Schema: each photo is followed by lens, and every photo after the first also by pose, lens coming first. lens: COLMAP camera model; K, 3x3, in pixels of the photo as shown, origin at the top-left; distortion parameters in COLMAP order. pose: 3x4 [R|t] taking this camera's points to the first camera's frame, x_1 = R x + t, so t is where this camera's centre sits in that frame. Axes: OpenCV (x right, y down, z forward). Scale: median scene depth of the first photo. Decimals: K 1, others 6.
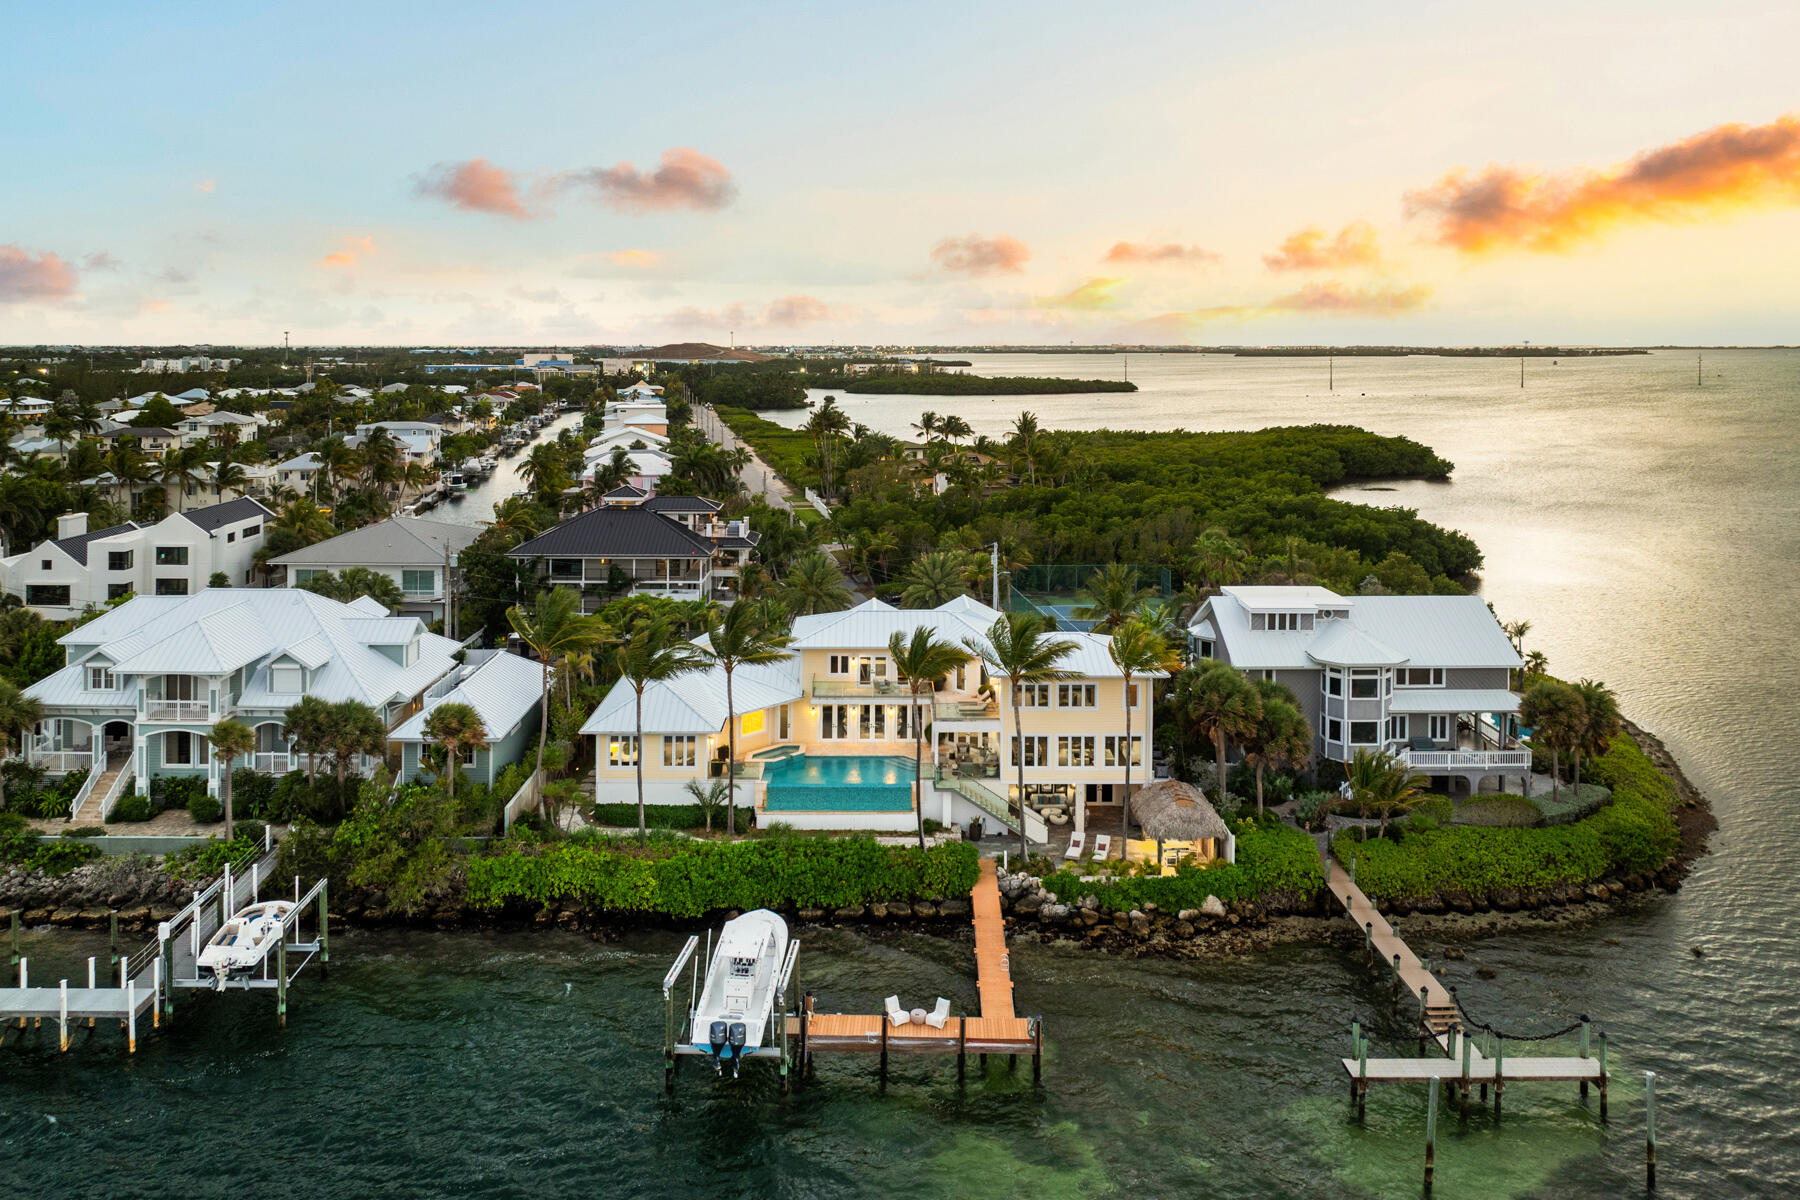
lens RADIAL K [[1305.1, 0, 912.9], [0, 1305.1, 407.0], [0, 0, 1]] dist [-0.032846, 0.003881]
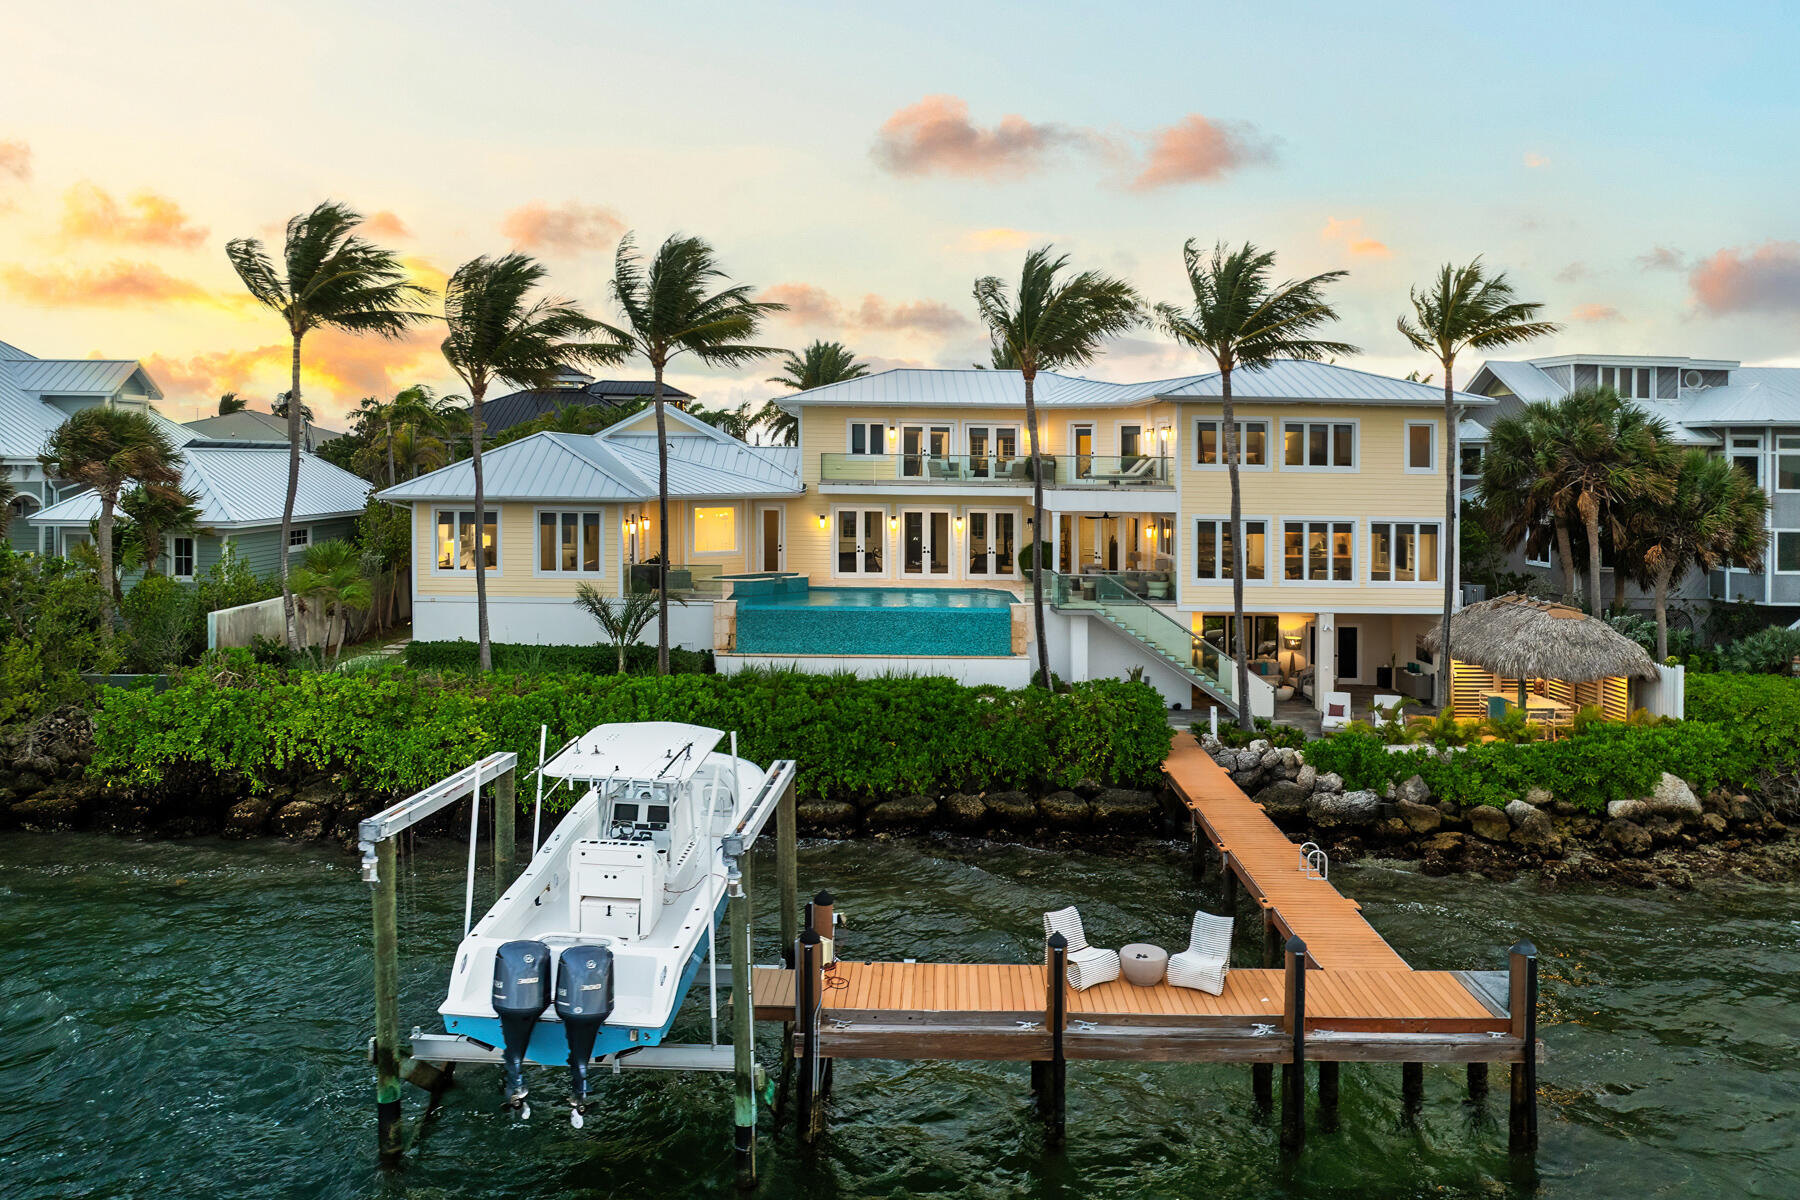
lens RADIAL K [[1306.3, 0, 937.7], [0, 1306.3, 454.9], [0, 0, 1]] dist [-0.029133, -0.005092]
pose [[0.999744, 0.009293, 0.020616, -0.047195], [-0.008192, 0.998568, -0.052864, 0.284930], [-0.021078, 0.052682, 0.998389, 0.522988]]
